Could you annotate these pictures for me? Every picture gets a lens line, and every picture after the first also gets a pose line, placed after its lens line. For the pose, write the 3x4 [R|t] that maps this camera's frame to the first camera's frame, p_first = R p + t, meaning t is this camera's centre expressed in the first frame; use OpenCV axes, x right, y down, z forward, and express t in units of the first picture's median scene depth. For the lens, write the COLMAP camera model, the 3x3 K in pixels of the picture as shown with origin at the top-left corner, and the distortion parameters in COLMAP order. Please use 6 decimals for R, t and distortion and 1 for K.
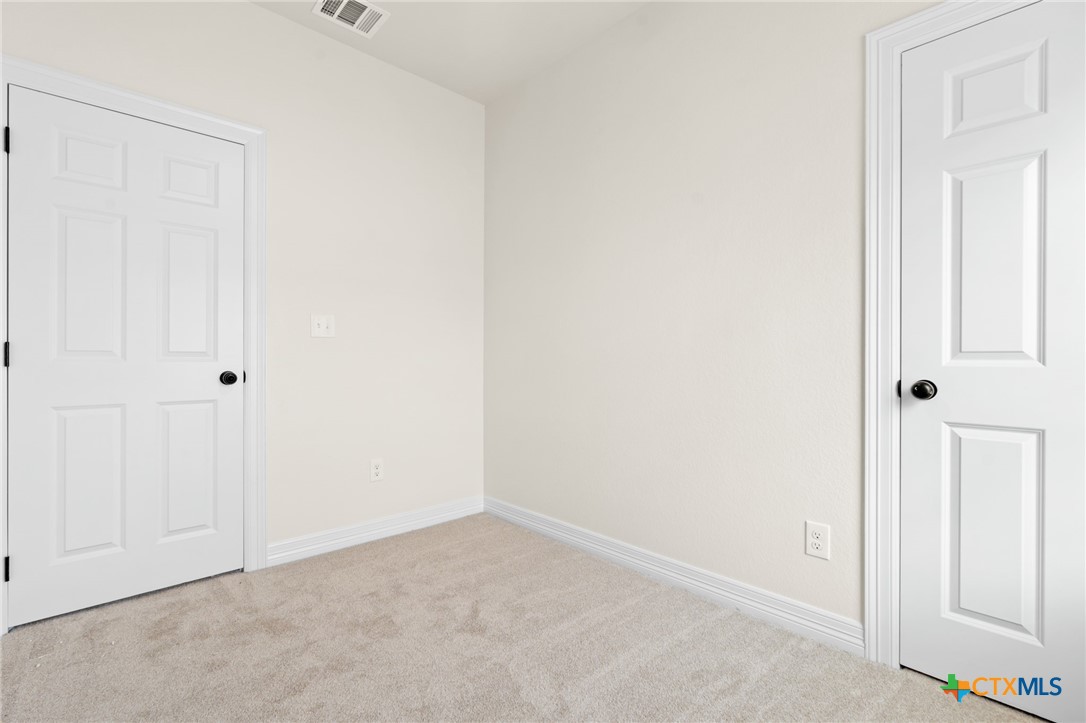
lens RADIAL K [[487.2, 0, 540.9], [0, 487.2, 362.3], [0, 0, 1]] dist [-0.002915, 0.001520]
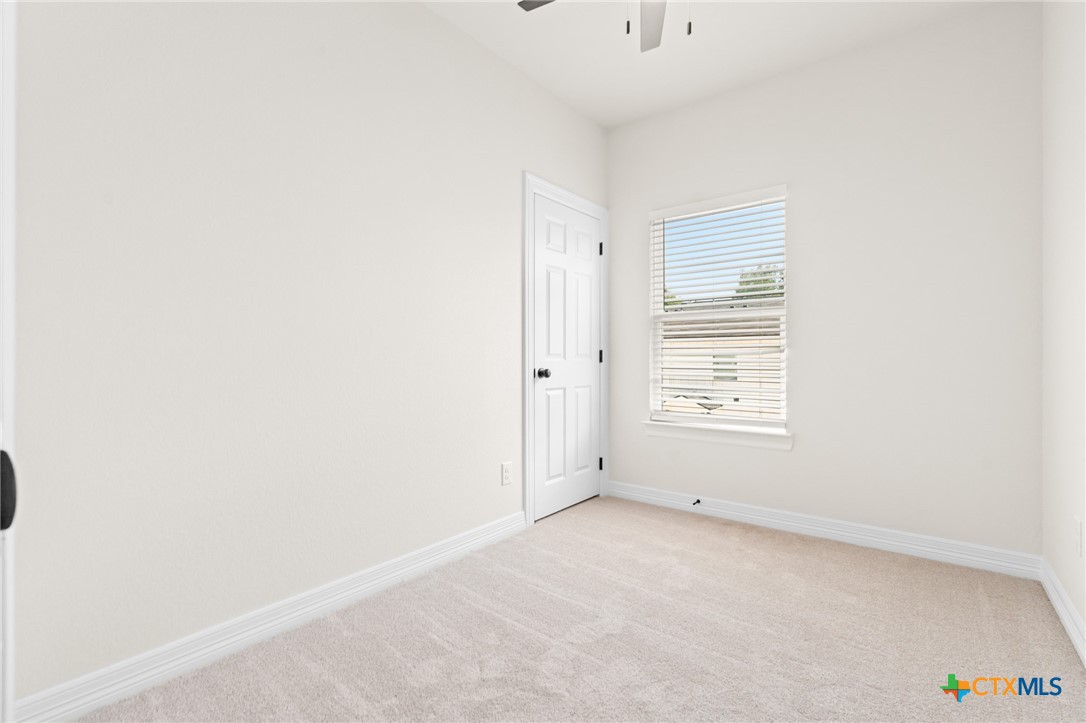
lens RADIAL K [[487.2, 0, 540.9], [0, 487.2, 362.3], [0, 0, 1]] dist [-0.002915, 0.001520]
pose [[-0.141131, -0.002126, 0.989989, -1.113452], [0.014676, 0.999883, 0.004239, 0.005133], [-0.989882, 0.015127, -0.141084, 1.237574]]
